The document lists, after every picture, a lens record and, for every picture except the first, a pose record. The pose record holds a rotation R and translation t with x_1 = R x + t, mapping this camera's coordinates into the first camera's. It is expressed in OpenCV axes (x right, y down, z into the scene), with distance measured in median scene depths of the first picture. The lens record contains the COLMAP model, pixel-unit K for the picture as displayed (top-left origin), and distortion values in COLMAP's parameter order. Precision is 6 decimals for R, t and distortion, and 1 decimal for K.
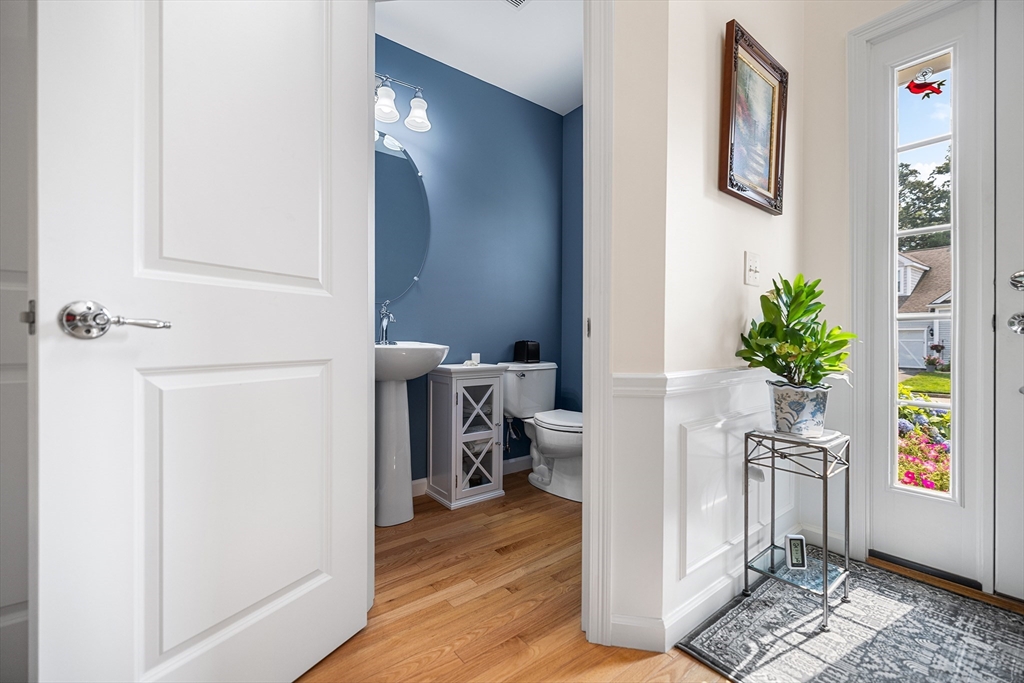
lens RADIAL K [[430.3, 0, 512.6], [0, 430.3, 341.9], [0, 0, 1]] dist [-0.000930, -0.000858]
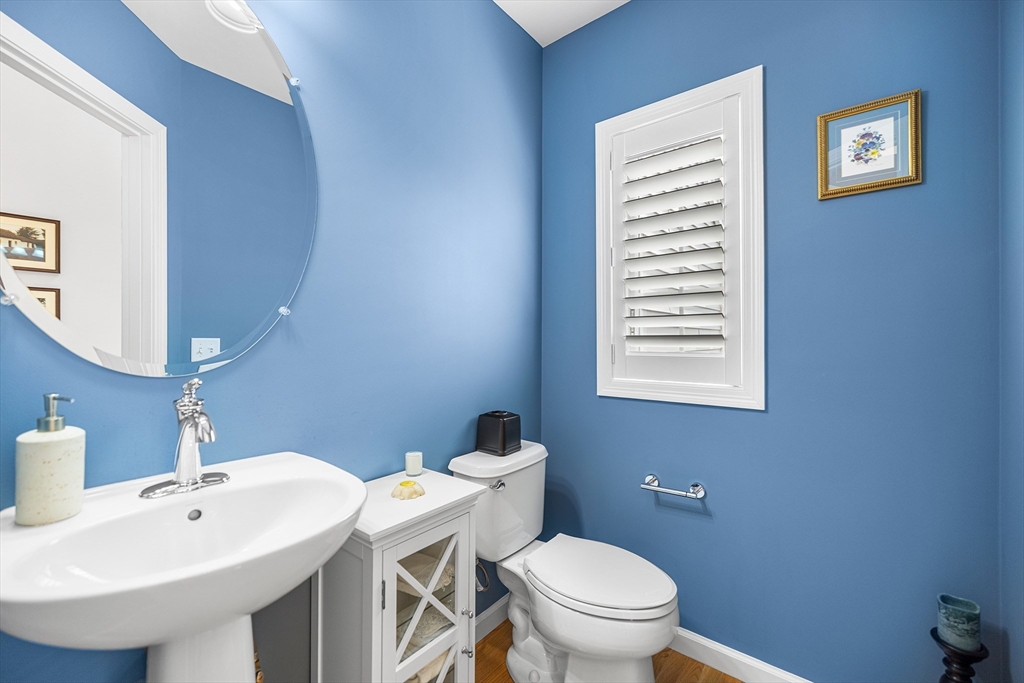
lens RADIAL K [[430.3, 0, 511.4], [0, 430.3, 338.2], [0, 0, 1]] dist [-0.000930, -0.000858]
pose [[0.974656, 0.000633, 0.223710, -0.093309], [0.000841, 0.999979, -0.006495, -0.114759], [-0.223709, 0.006519, 0.974634, 0.506600]]
